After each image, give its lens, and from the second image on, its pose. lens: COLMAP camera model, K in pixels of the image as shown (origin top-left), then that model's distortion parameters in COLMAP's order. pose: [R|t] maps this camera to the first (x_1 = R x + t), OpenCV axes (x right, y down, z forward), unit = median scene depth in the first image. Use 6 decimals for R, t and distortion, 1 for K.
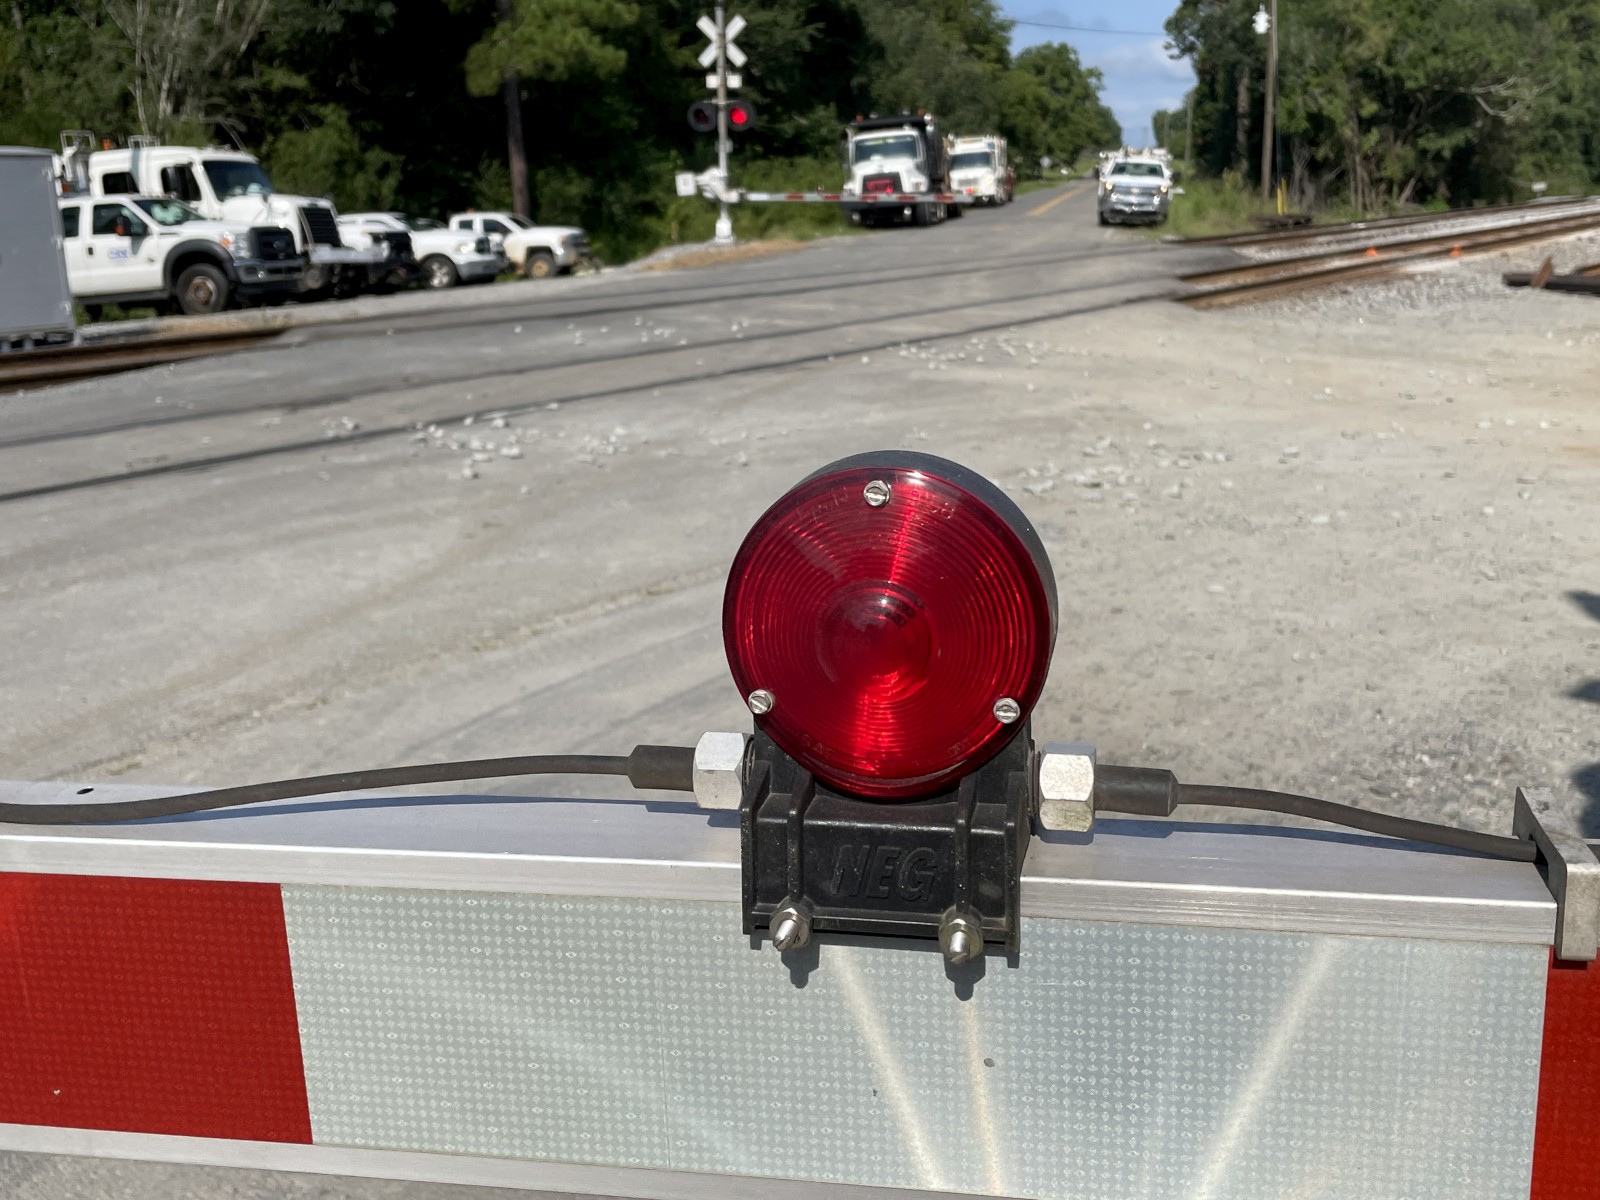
lens RADIAL K [[1686.7, 0, 813.9], [0, 1686.7, 628.2], [0, 0, 1]] dist [0.045718, 0.000000]
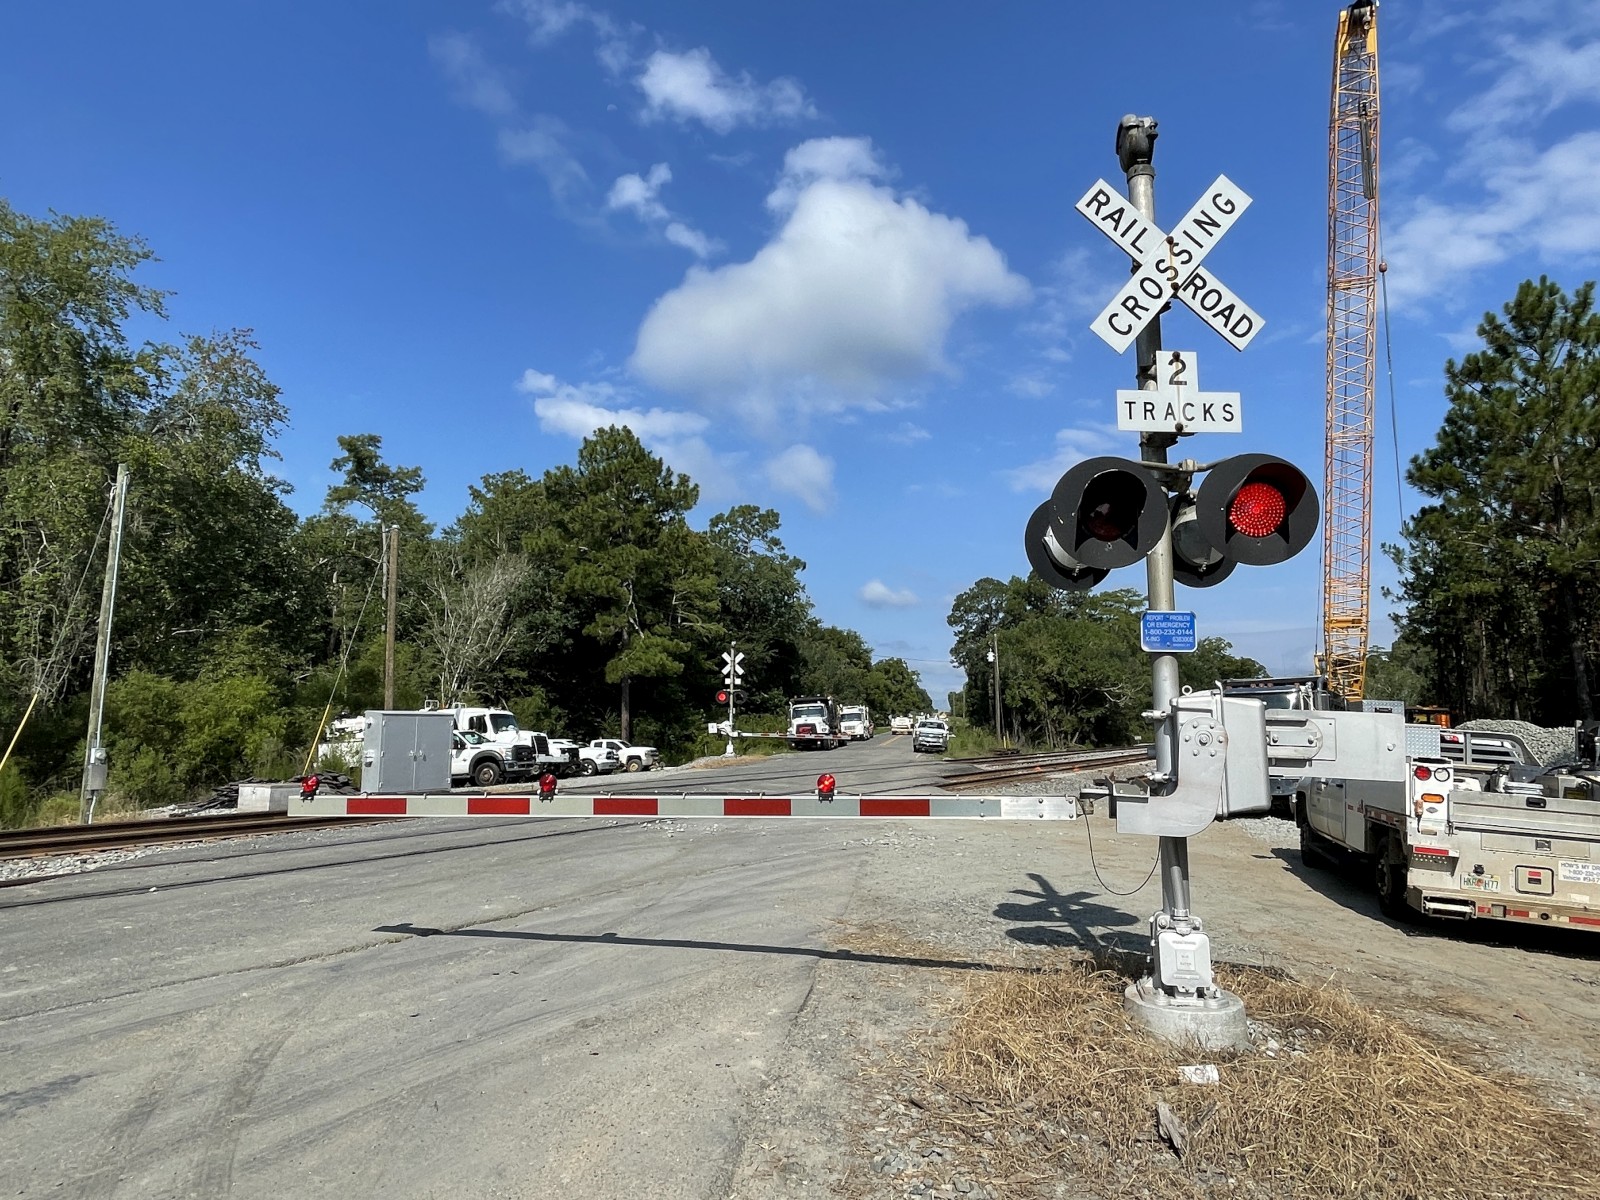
lens RADIAL K [[952.0, 0, 807.3], [0, 952.0, 592.0], [0, 0, 1]] dist [0.000053, -0.004129]
pose [[0.998855, 0.028000, 0.038788, -0.007284], [-0.010904, 0.922727, -0.385300, 0.024241], [-0.046579, 0.384436, 0.921976, -0.109551]]
